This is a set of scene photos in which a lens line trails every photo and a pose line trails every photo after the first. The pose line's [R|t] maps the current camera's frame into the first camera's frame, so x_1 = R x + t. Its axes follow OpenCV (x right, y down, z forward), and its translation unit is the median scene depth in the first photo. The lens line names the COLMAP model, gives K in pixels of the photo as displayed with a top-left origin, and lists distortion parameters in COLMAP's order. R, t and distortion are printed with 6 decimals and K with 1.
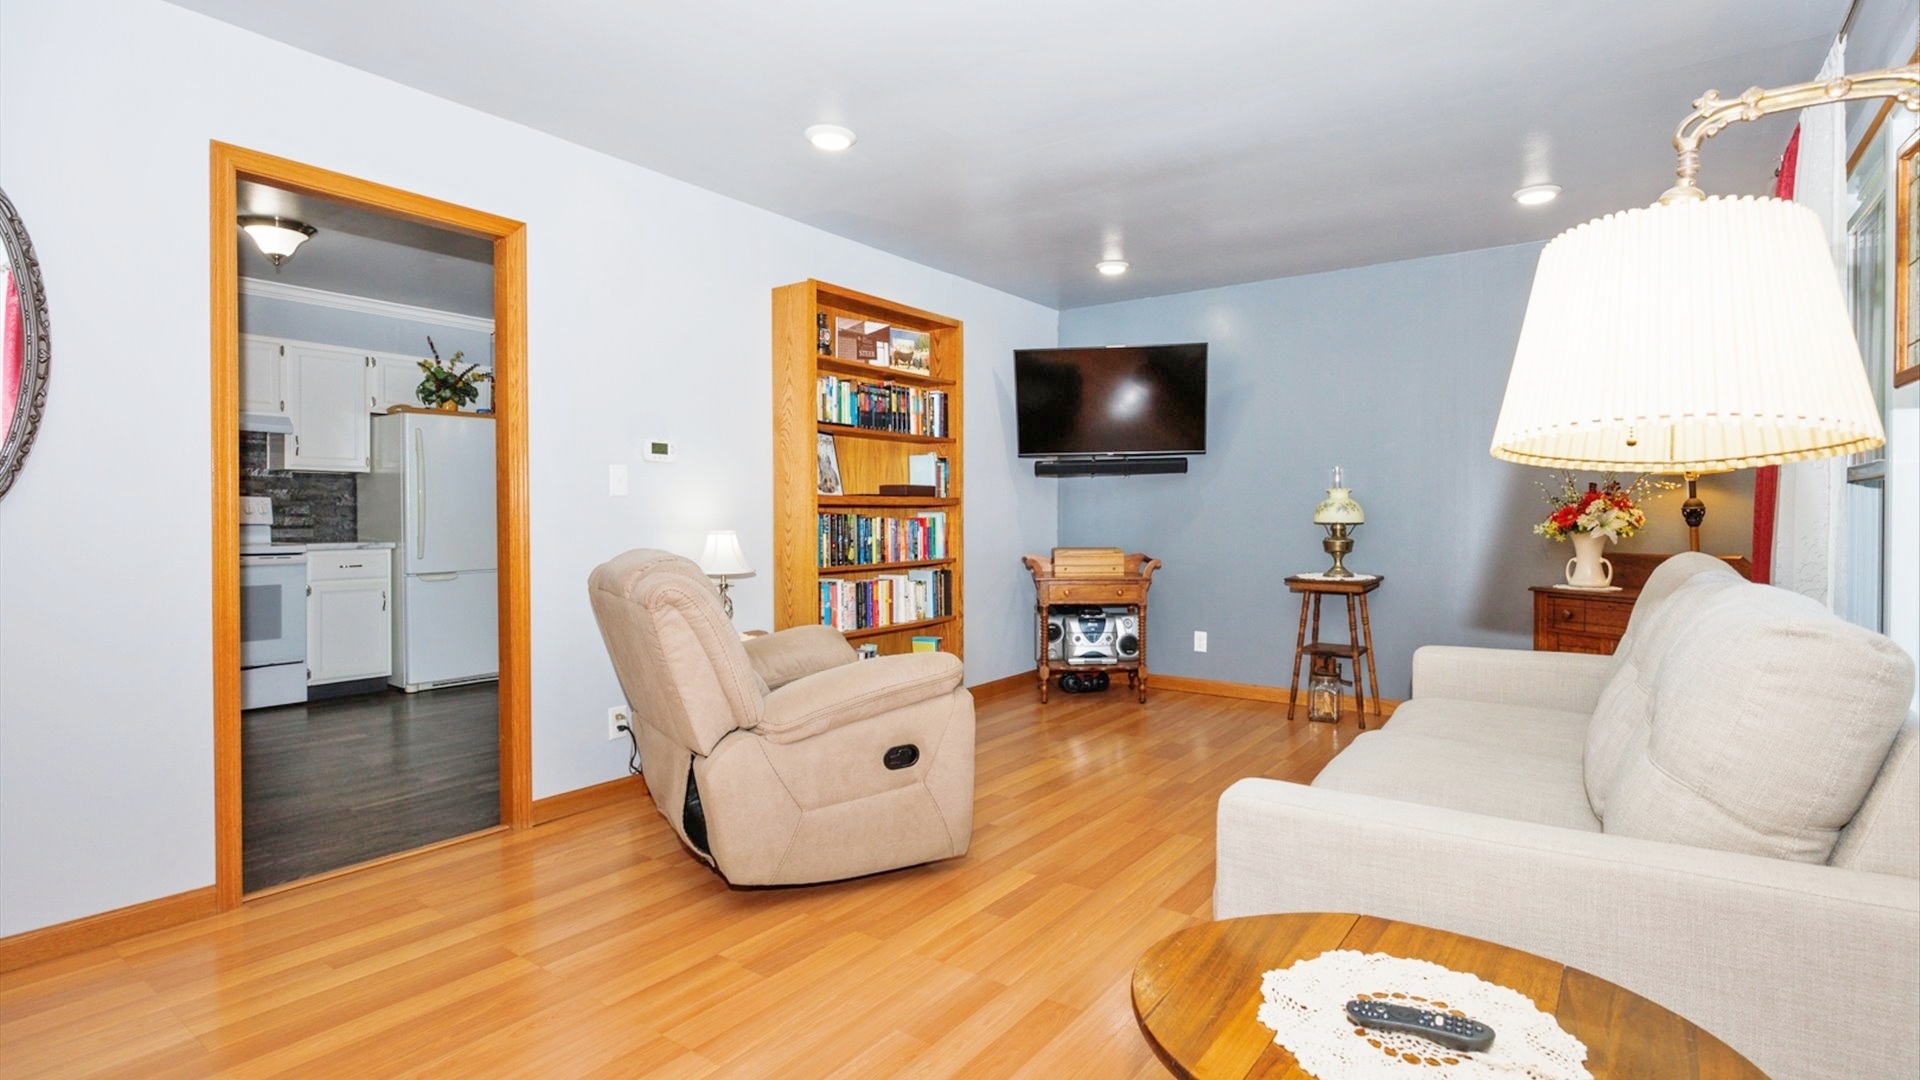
lens RADIAL K [[938.6, 0, 980.8], [0, 938.6, 530.6], [0, 0, 1]] dist [-0.027813, -0.000140]
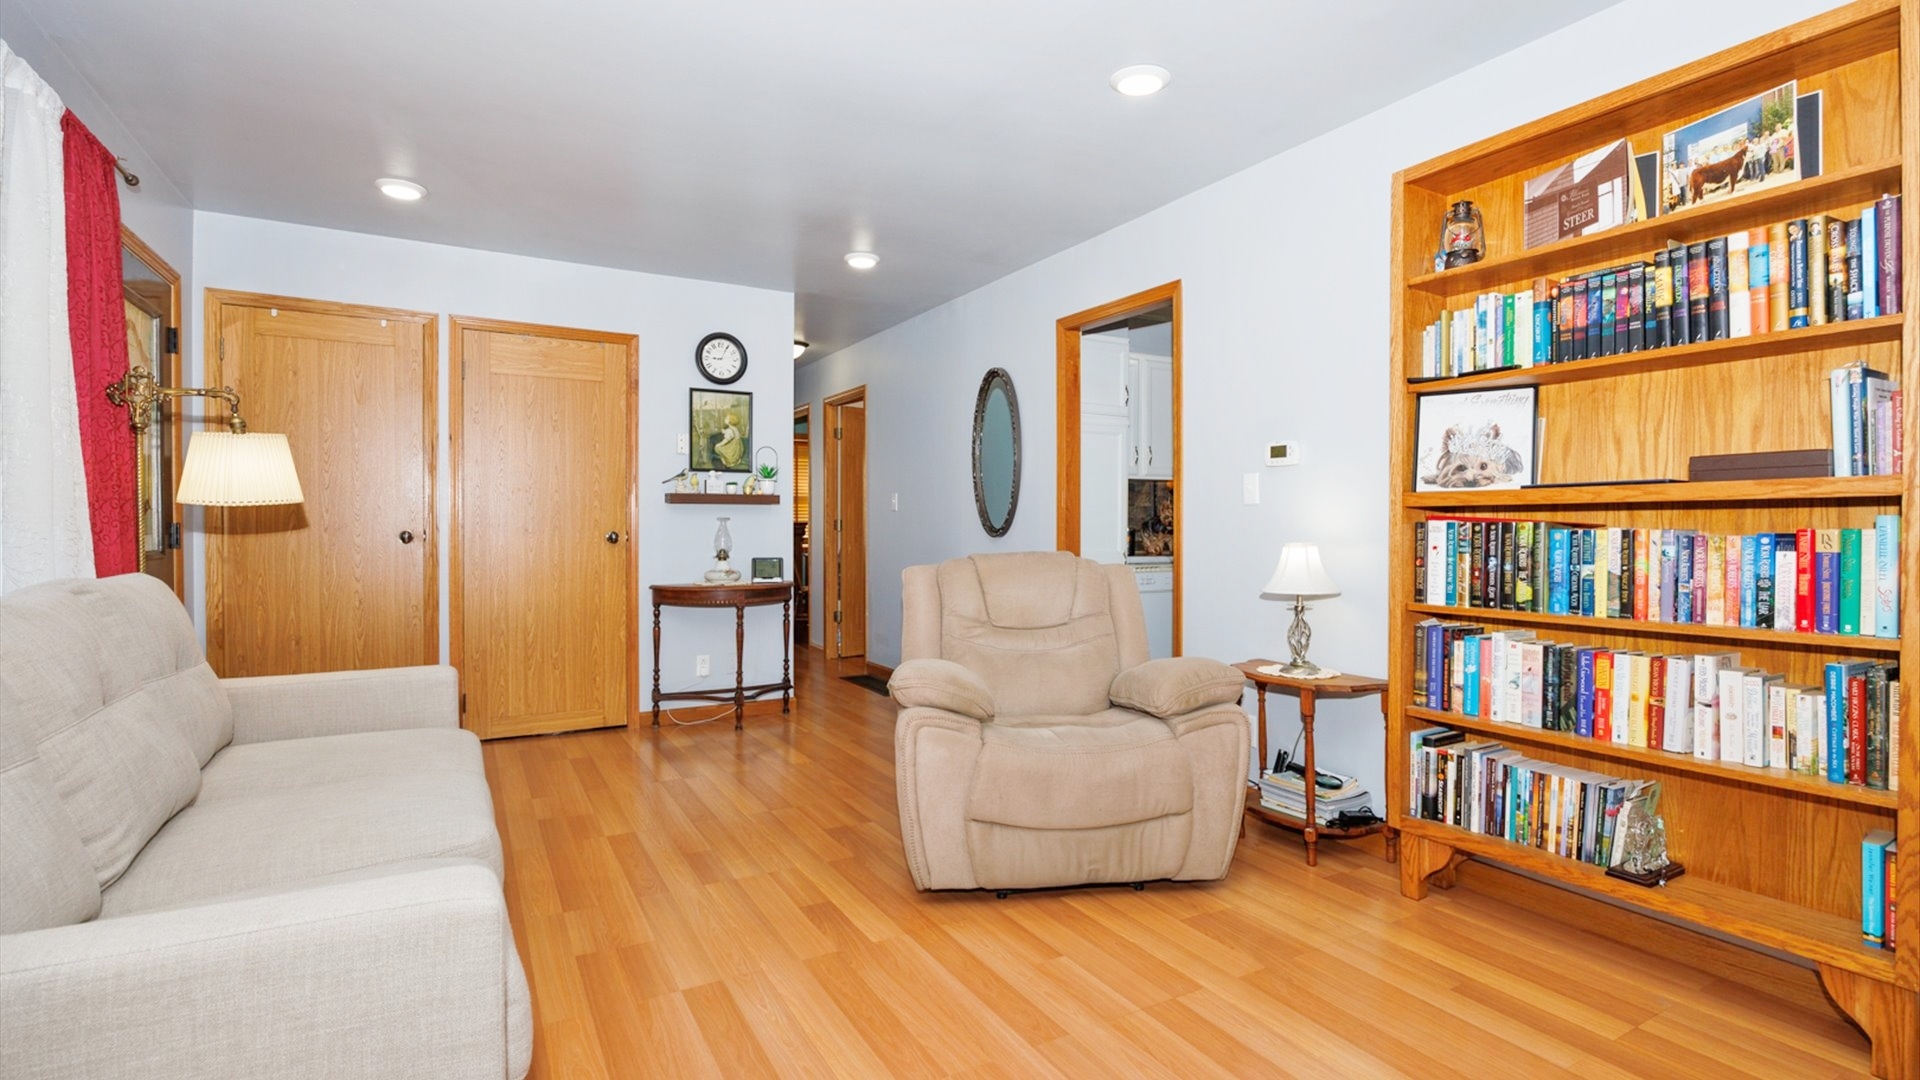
lens RADIAL K [[938.6, 0, 980.8], [0, 938.6, 530.6], [0, 0, 1]] dist [-0.027813, -0.000140]
pose [[-0.444966, 0.011424, -0.895474, 0.798955], [-0.007525, 0.999836, 0.016494, -0.029528], [0.895516, 0.014078, -0.444807, 1.488848]]
